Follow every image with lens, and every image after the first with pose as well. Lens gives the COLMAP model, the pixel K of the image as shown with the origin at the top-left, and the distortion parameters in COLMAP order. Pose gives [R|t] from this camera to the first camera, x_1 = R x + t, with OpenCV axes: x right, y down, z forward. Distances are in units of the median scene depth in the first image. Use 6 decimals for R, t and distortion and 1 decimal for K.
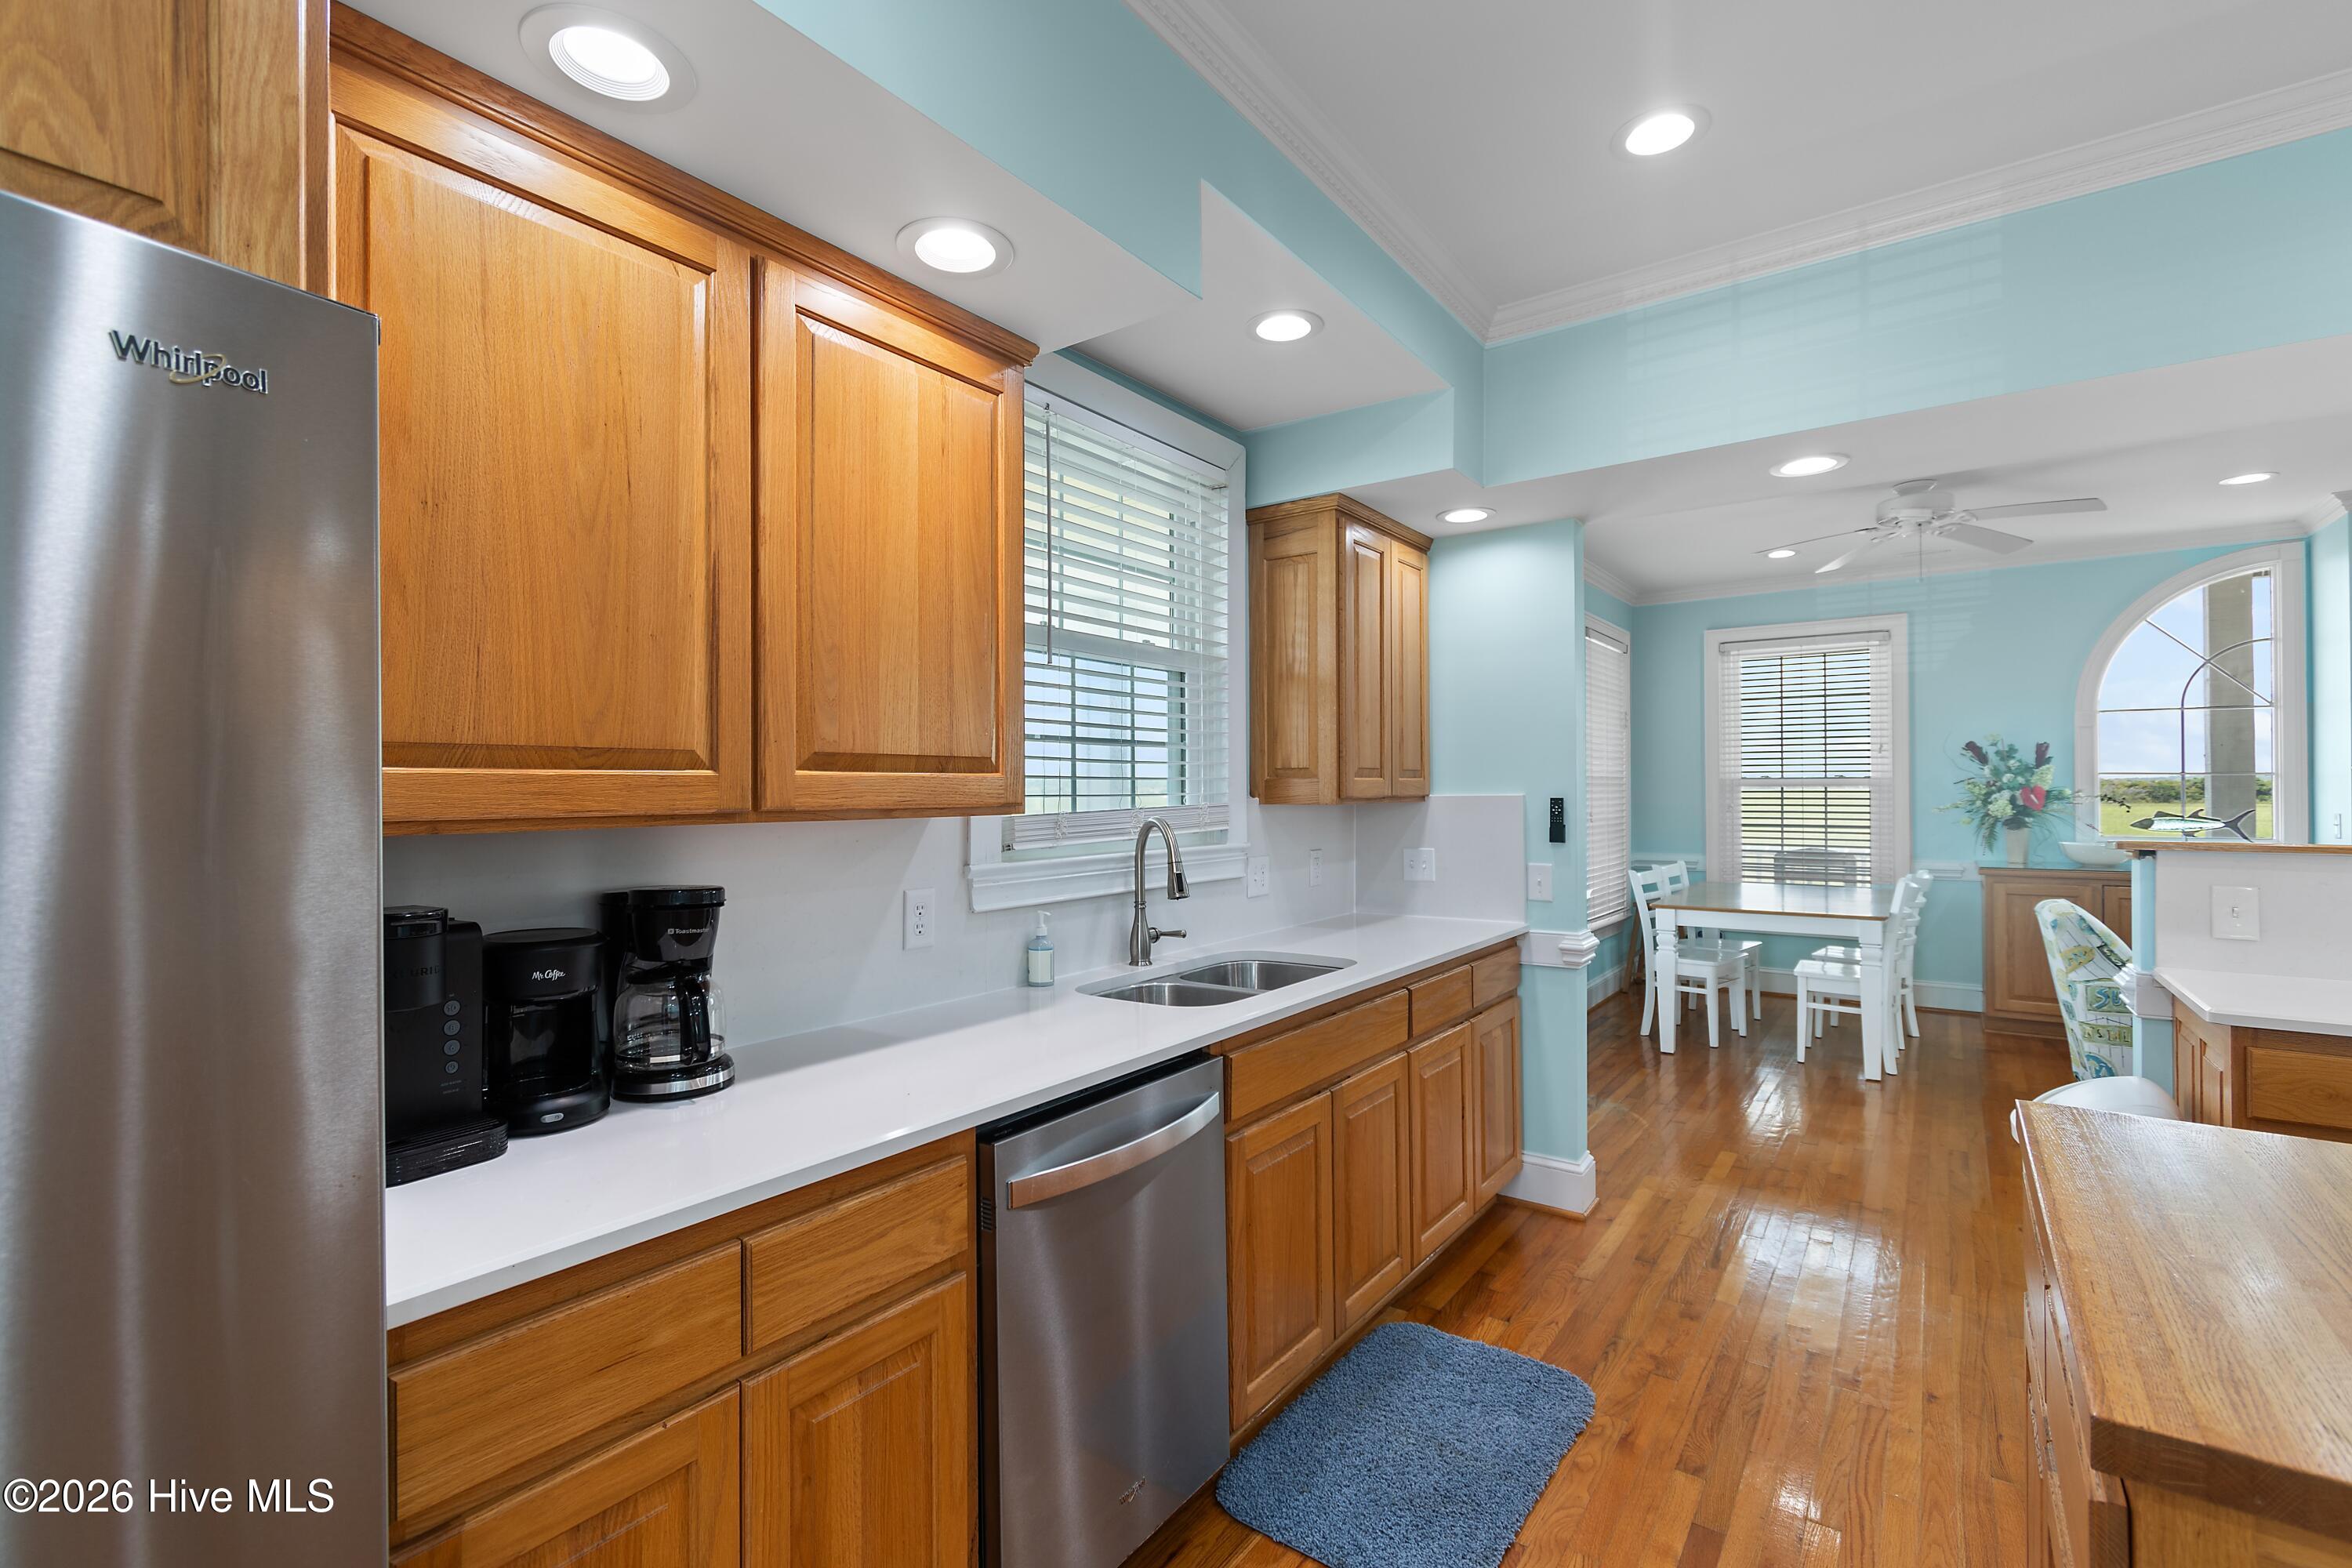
lens RADIAL K [[1040.7, 0, 1176.0], [0, 1040.7, 784.0], [0, 0, 1]] dist [0.002348, -0.000582]
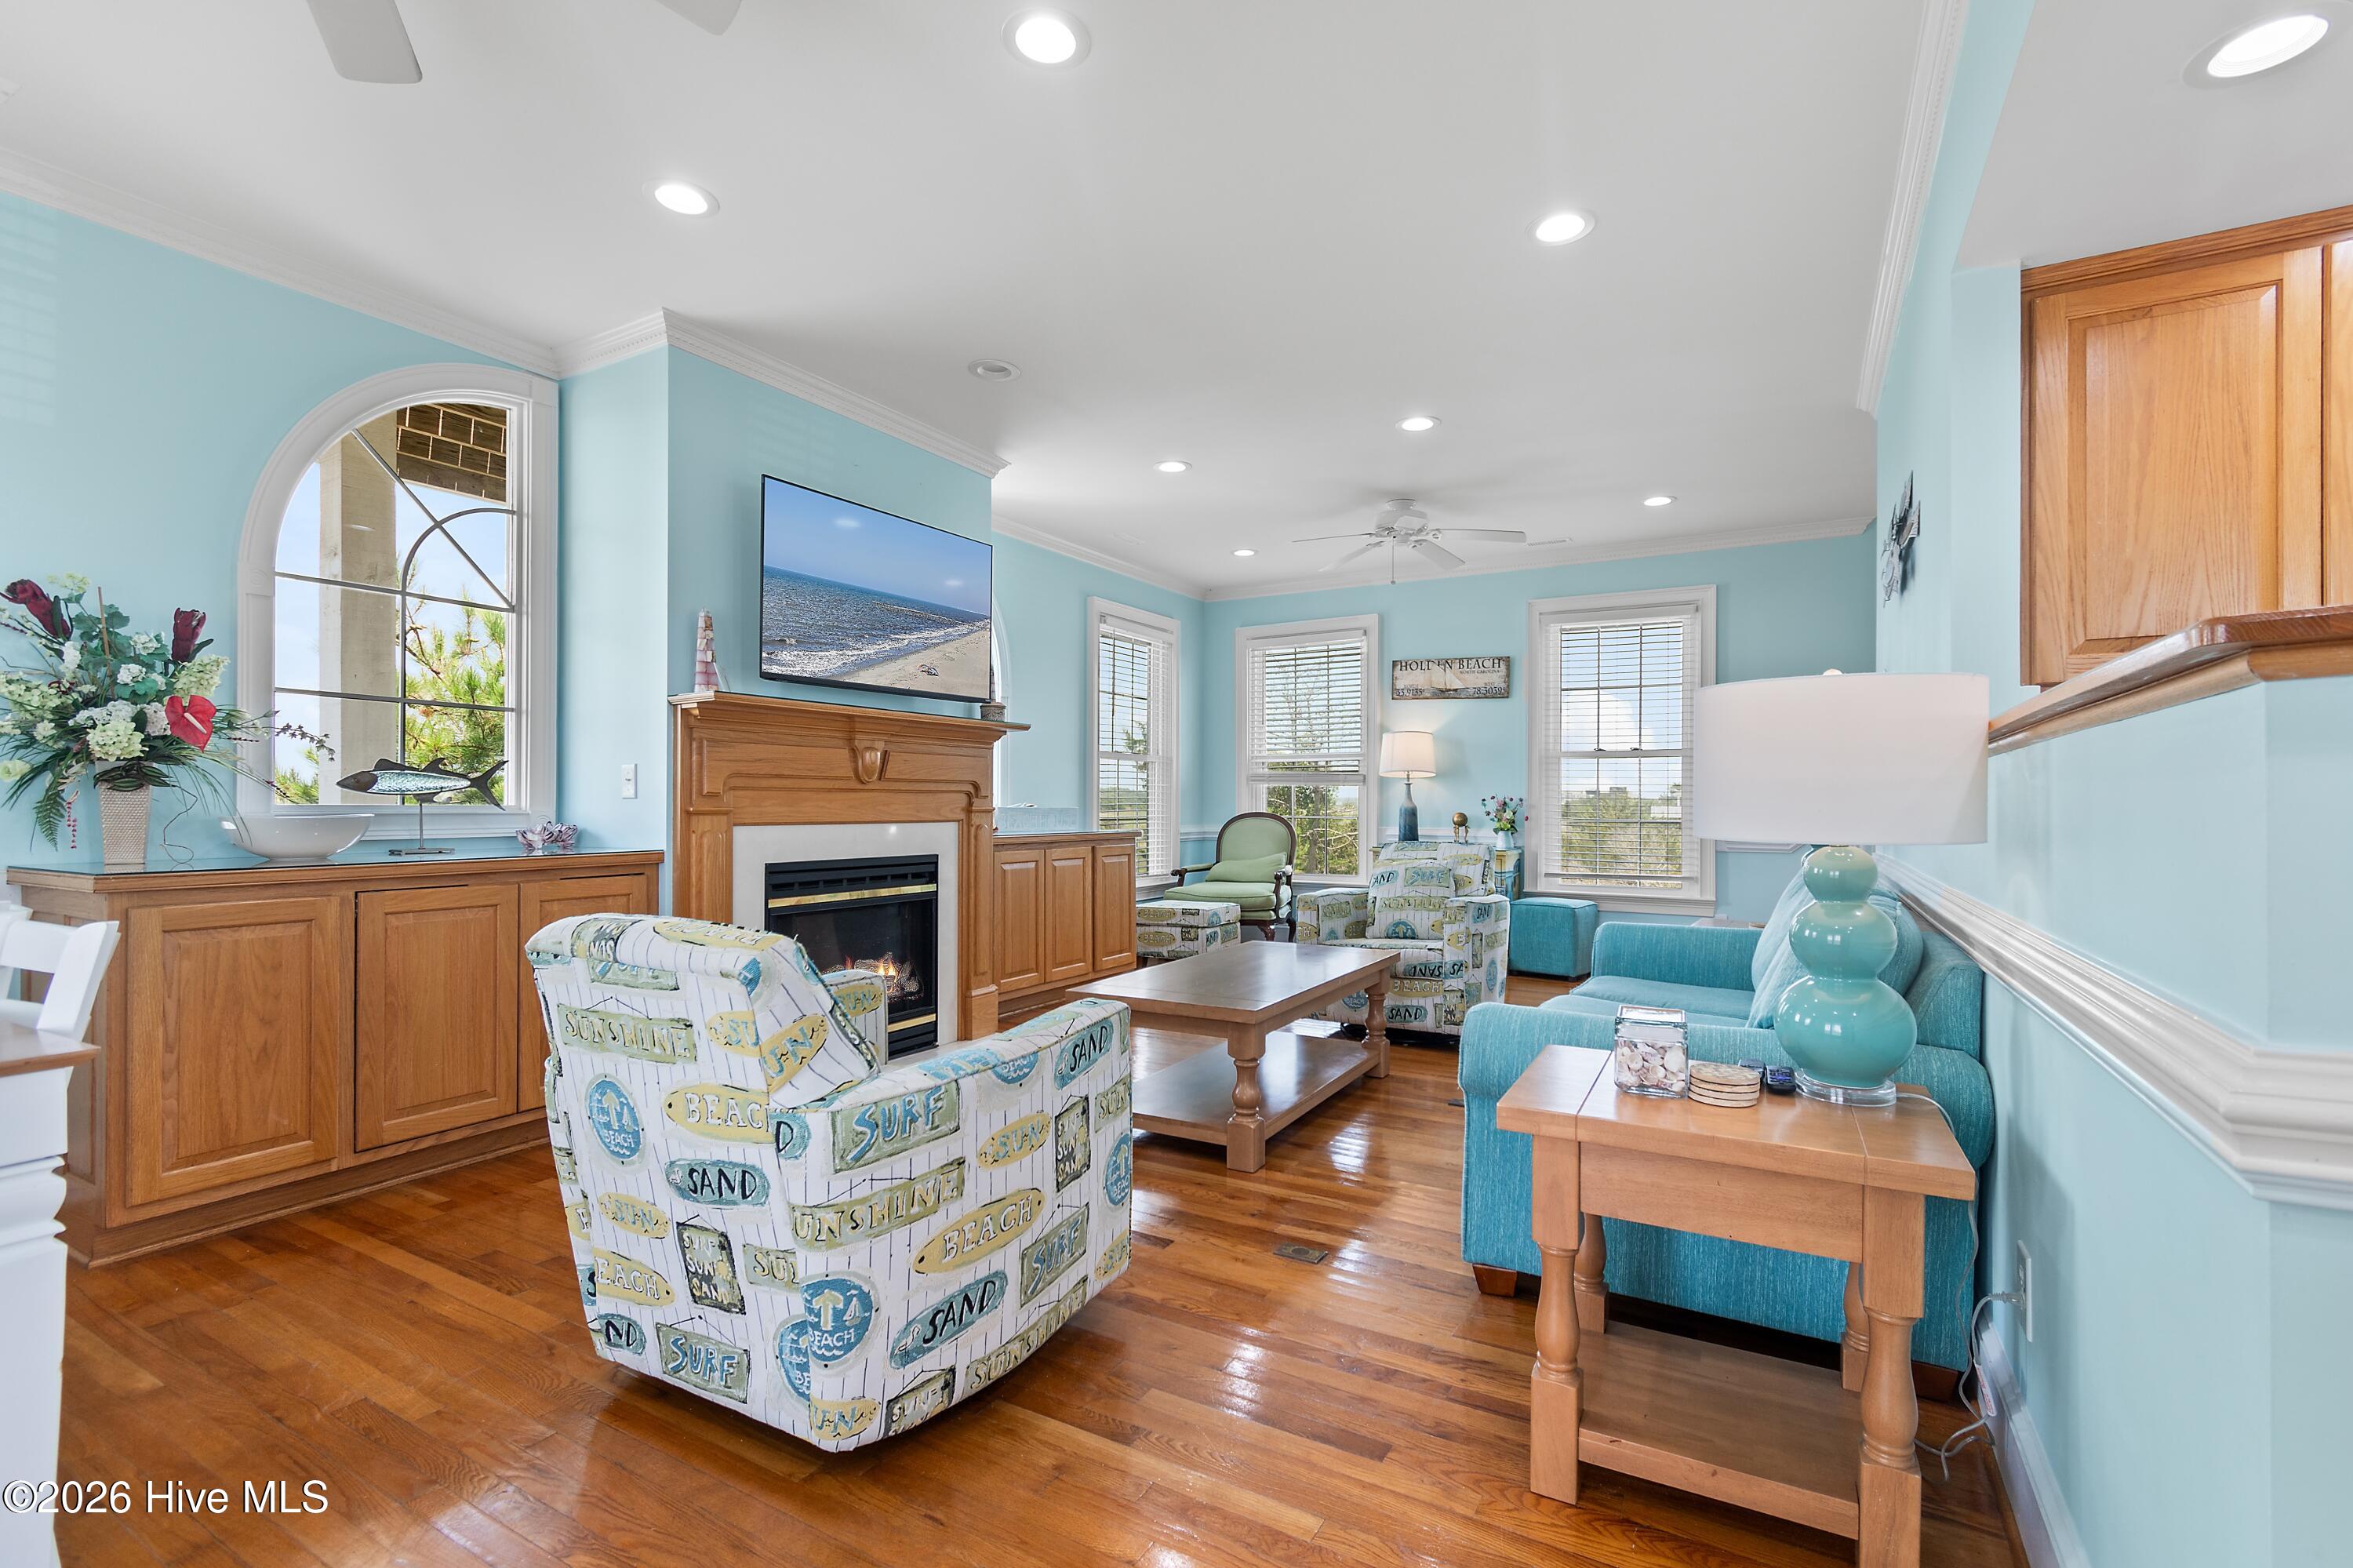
lens RADIAL K [[1056.2, 0, 1182.1], [0, 1056.2, 803.9], [0, 0, 1]] dist [-0.001275, -0.000413]
pose [[-0.110765, 0.006817, 0.993823, 0.298624], [-0.007492, 0.999942, -0.007694, 0.050511], [-0.993818, -0.008297, -0.110707, 0.601481]]
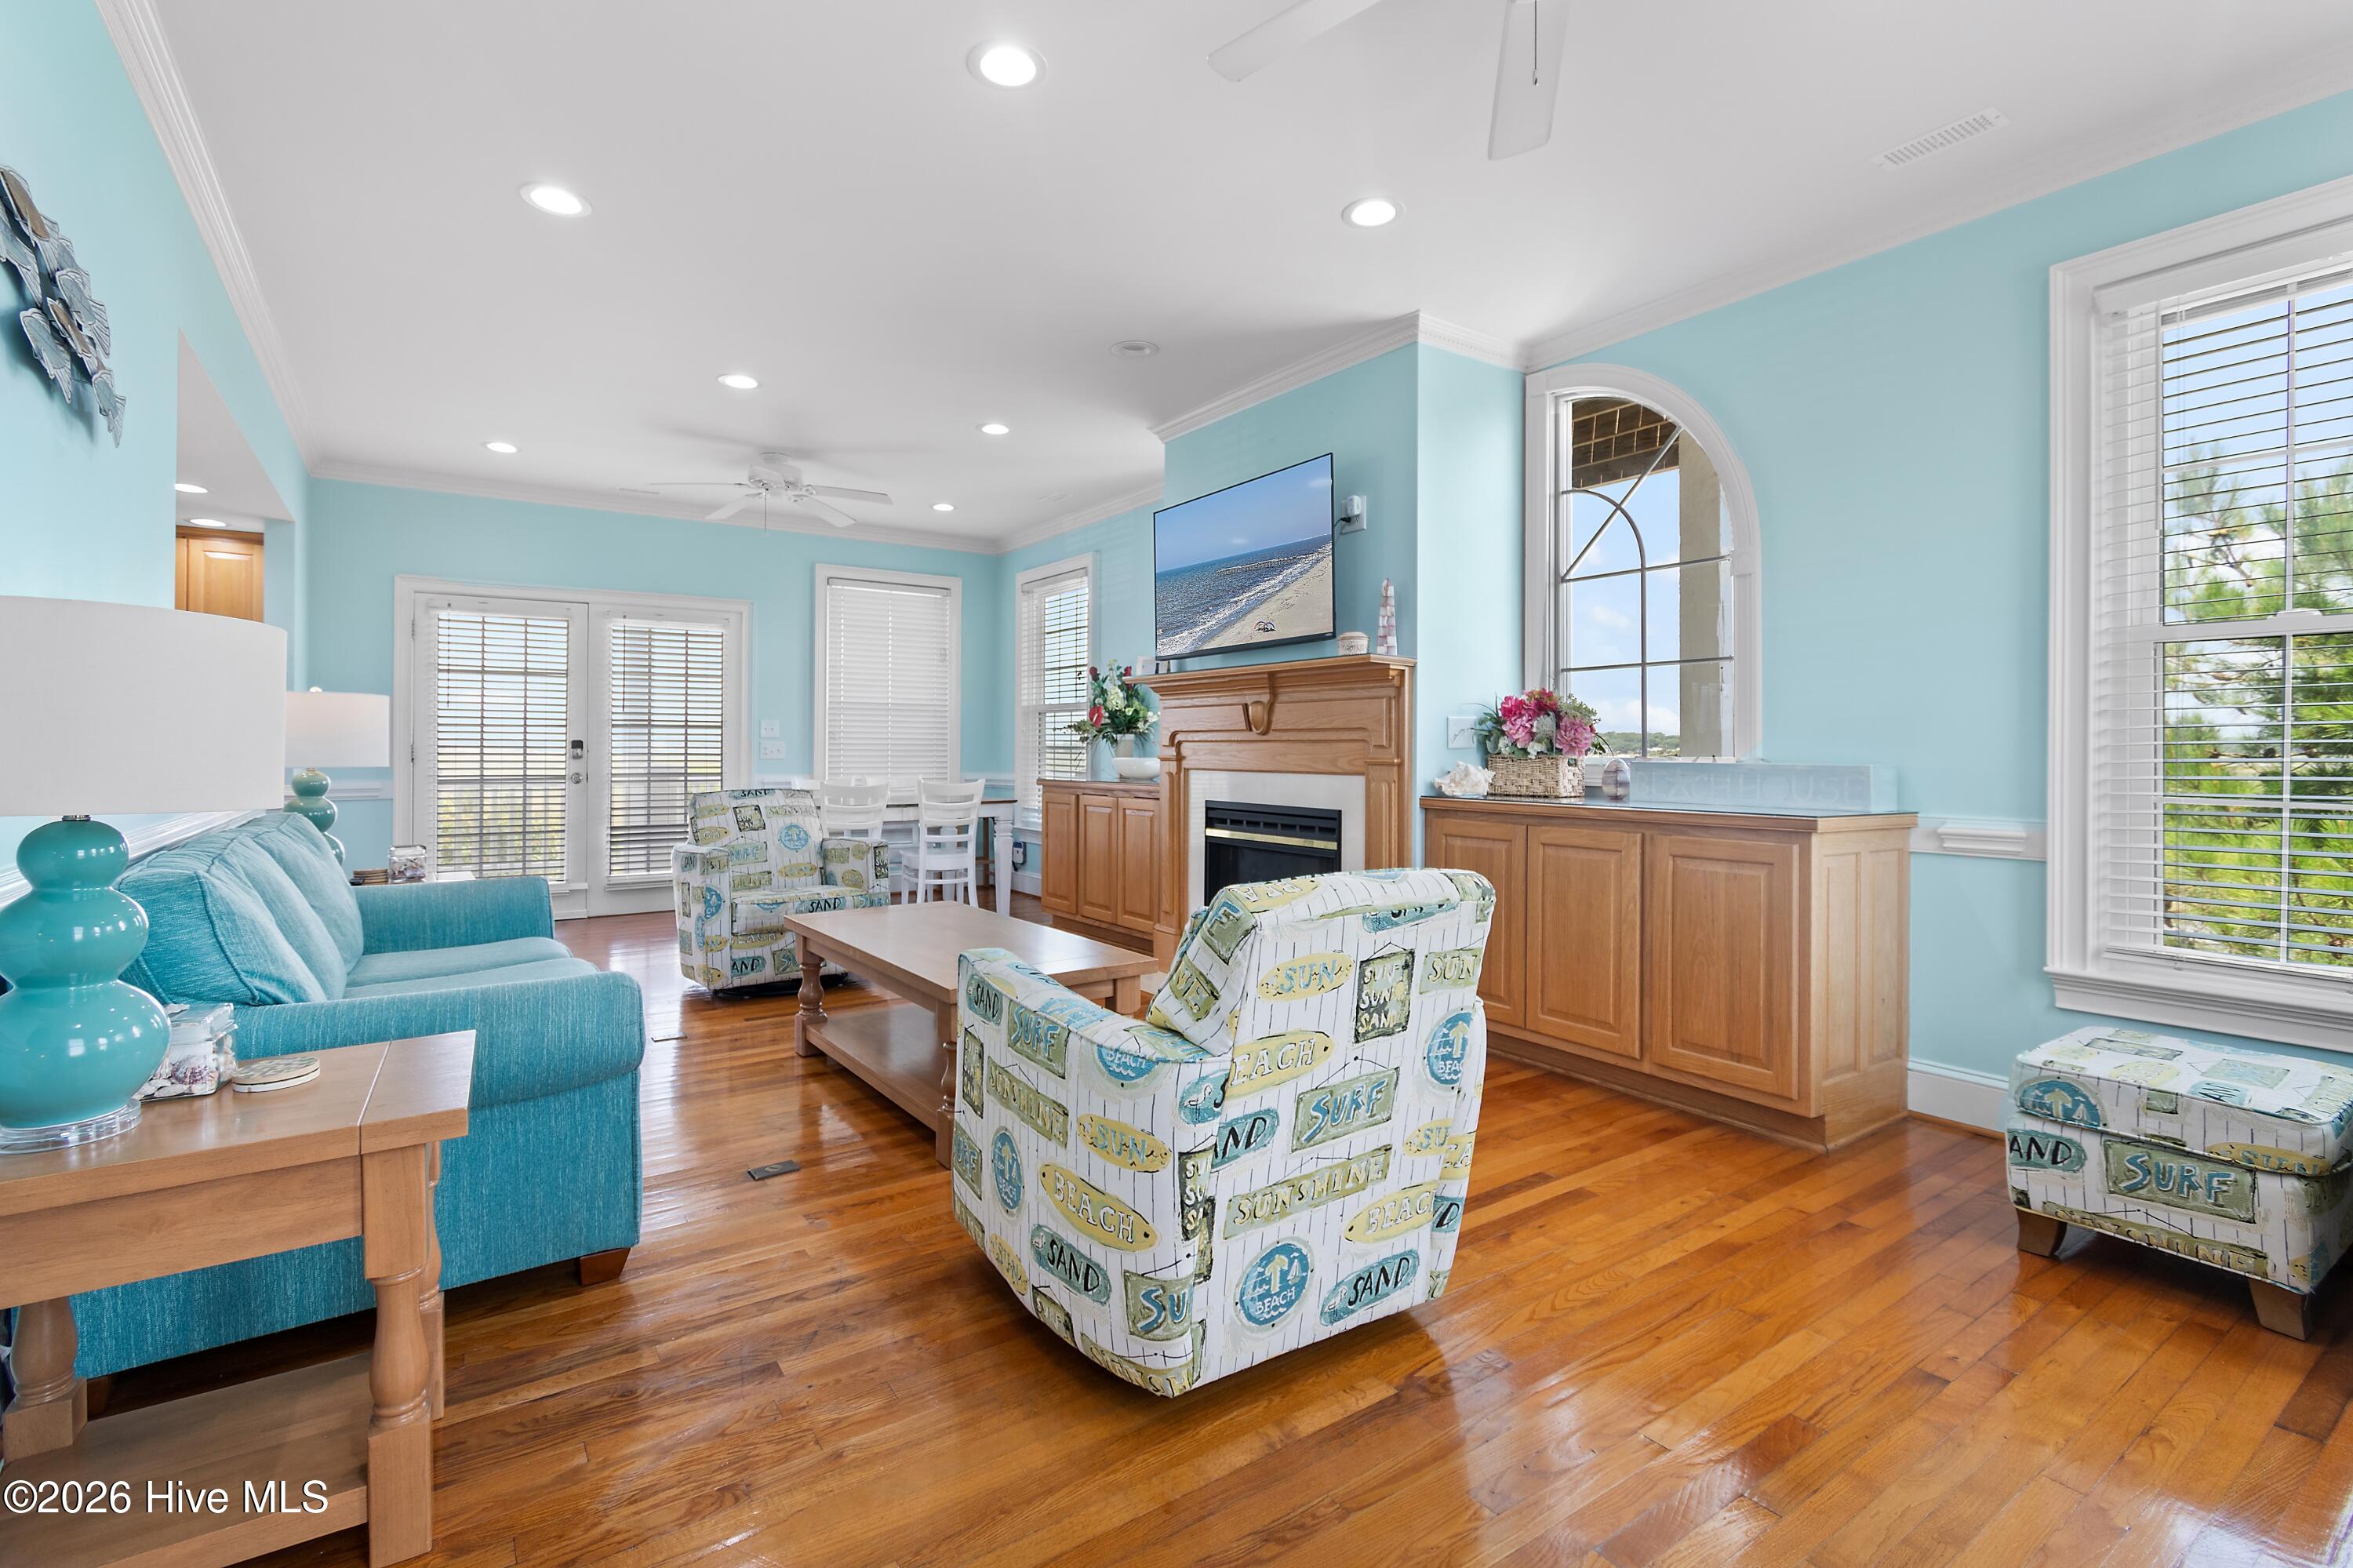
lens RADIAL K [[1056.4, 0, 1164.4], [0, 1056.4, 747.7], [0, 0, 1]] dist [0.001216, -0.000696]
pose [[0.944859, 0.009170, -0.327348, 1.238532], [-0.006874, 0.999943, 0.008169, 0.036215], [0.327404, -0.005468, 0.944869, -0.027133]]
